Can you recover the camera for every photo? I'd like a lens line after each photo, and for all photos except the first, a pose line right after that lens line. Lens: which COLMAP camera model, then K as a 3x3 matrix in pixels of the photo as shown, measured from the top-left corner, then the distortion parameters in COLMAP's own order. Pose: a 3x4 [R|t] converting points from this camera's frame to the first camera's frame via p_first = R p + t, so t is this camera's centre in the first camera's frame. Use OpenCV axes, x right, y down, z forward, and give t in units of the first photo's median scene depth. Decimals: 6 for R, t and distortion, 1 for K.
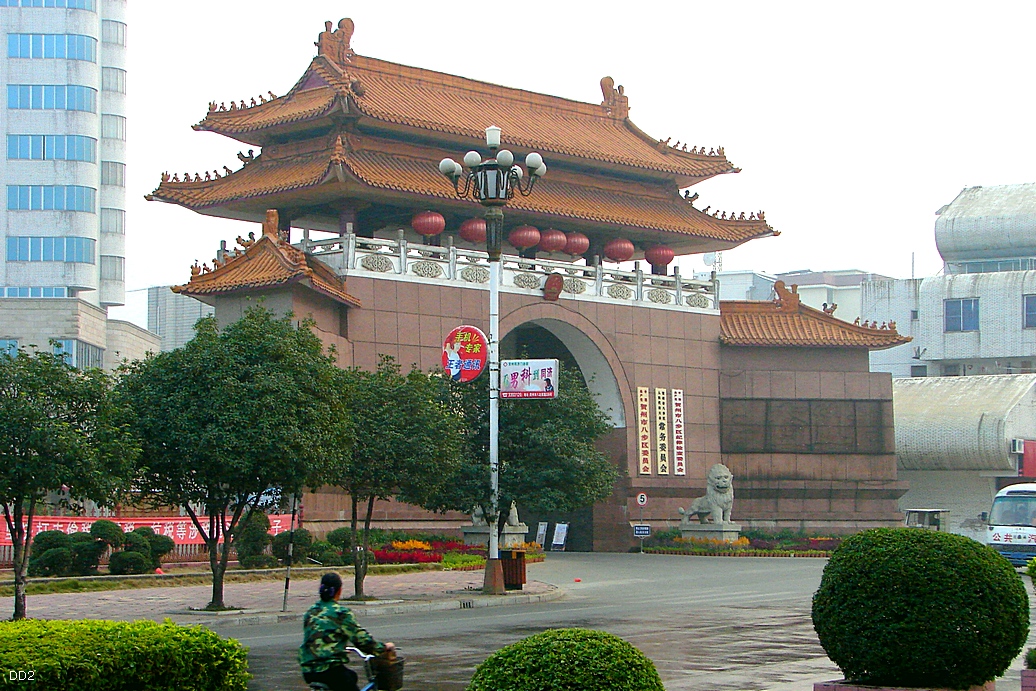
lens RADIAL K [[2006.2, 0, 519.3], [0, 2006.2, 422.1], [0, 0, 1]] dist [0.016498, 0.296051]
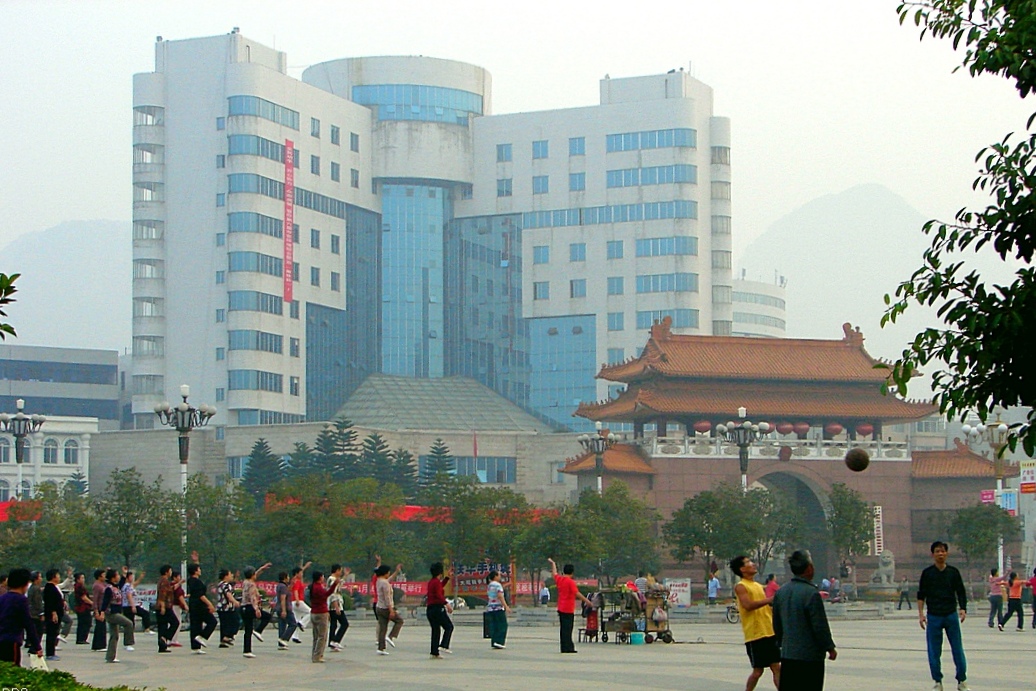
lens RADIAL K [[2225.5, 0, 497.4], [0, 2225.5, 416.1], [0, 0, 1]] dist [-0.028088, 0.143008]
pose [[0.912176, -0.038923, -0.407946, 0.577134], [0.026295, 0.998987, -0.036519, -0.033254], [0.408954, 0.022585, 0.912276, -0.904882]]
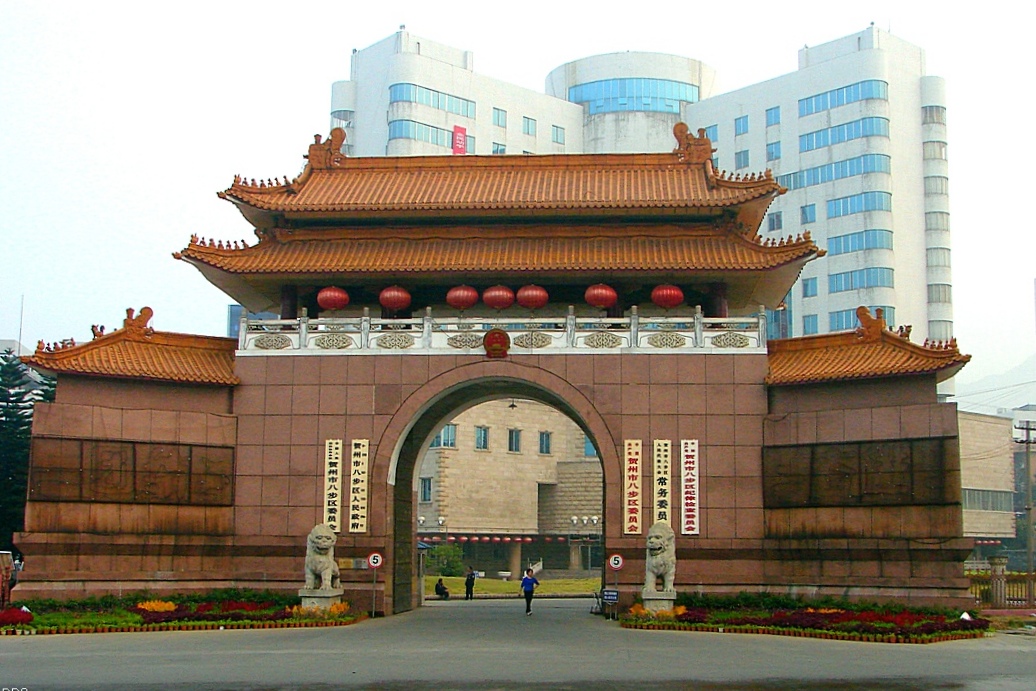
lens RADIAL K [[1305.4, 0, 519.1], [0, 1305.4, 412.5], [0, 0, 1]] dist [-0.109226, 0.034408]
pose [[0.671709, -0.075375, -0.736971, 0.472135], [0.028457, 0.996701, -0.076003, 0.014291], [0.740269, 0.030080, 0.671638, 0.557321]]
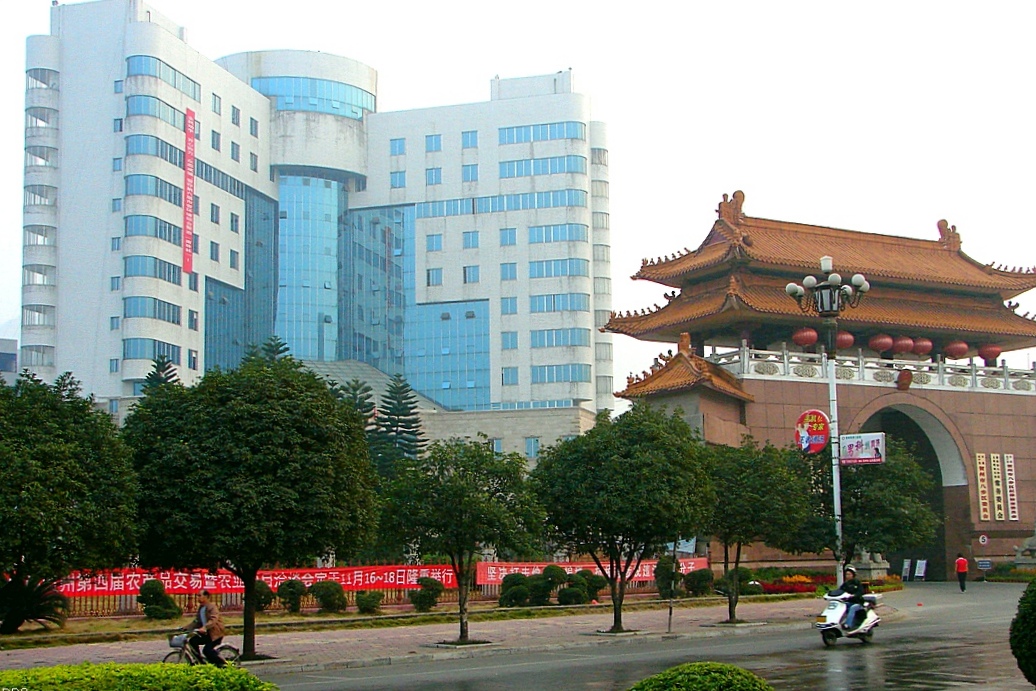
lens RADIAL K [[1434.8, 0, 519.9], [0, 1434.8, 413.9], [0, 0, 1]] dist [-0.163077, 0.491111]
pose [[0.961924, -0.044617, -0.269650, 0.023569], [0.029954, 0.997853, -0.058250, 0.001610], [0.271670, 0.047955, 0.961195, 0.035718]]
